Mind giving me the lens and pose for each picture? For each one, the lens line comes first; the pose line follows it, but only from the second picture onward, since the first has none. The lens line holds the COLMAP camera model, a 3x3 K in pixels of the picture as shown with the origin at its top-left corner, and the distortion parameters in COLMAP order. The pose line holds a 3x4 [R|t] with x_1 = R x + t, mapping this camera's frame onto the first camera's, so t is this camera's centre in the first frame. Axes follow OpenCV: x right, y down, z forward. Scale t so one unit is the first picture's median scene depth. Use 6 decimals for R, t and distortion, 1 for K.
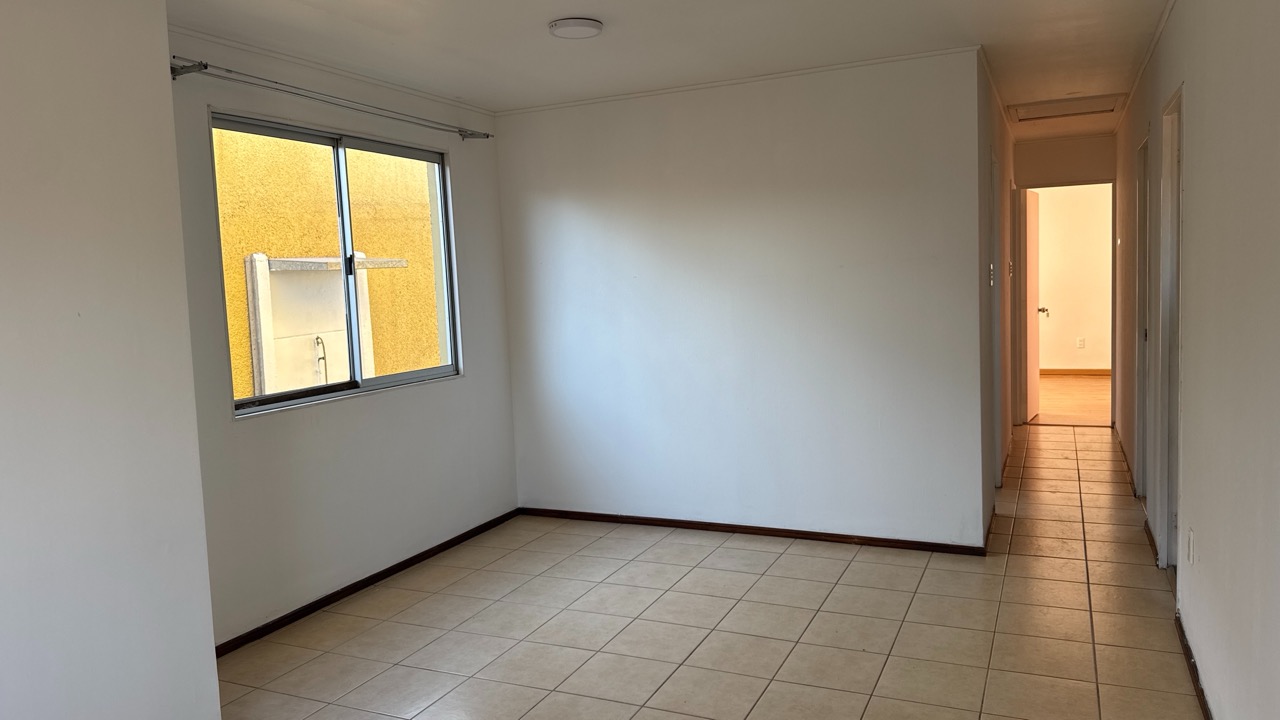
lens RADIAL K [[904.9, 0, 640.9], [0, 904.9, 365.5], [0, 0, 1]] dist [0.003265, 0.000454]
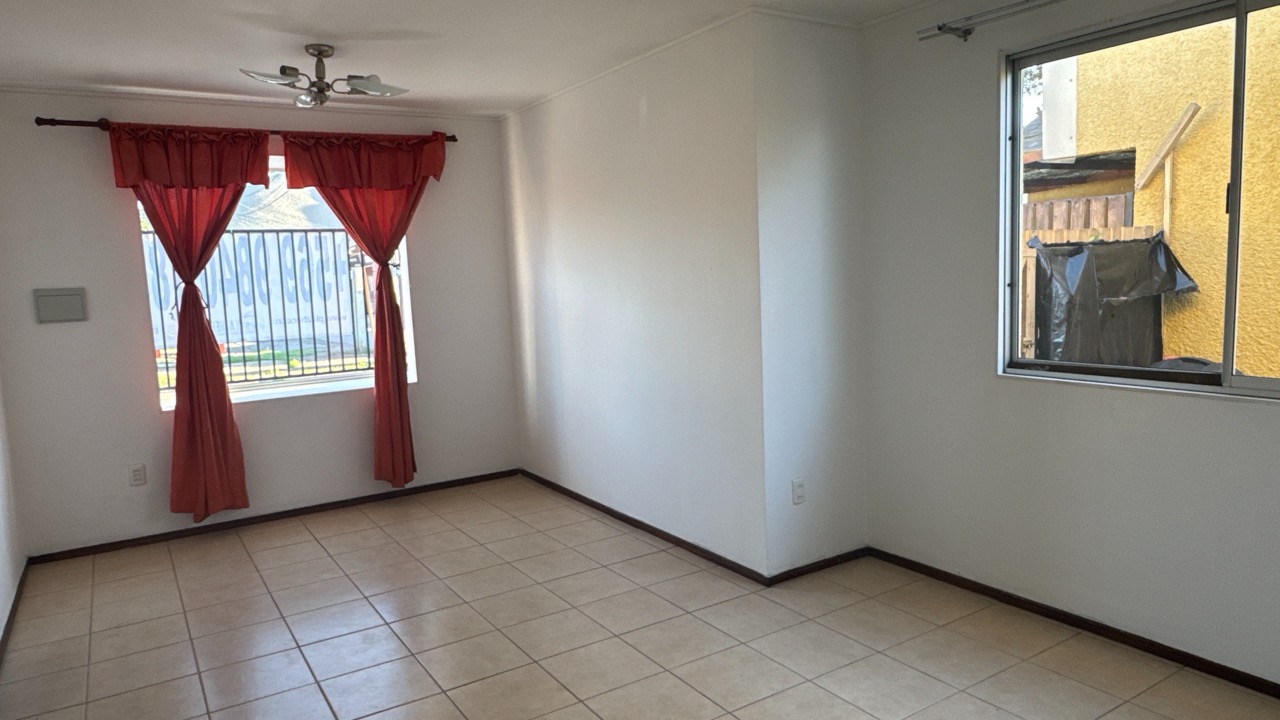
lens RADIAL K [[831.4, 0, 640.6], [0, 831.4, 354.1], [0, 0, 1]] dist [-0.003399, -0.000990]
pose [[-0.540123, 0.143935, -0.829186, 0.480667], [-0.024170, 0.982207, 0.186241, -0.114792], [0.841239, 0.120634, -0.527034, 1.094759]]
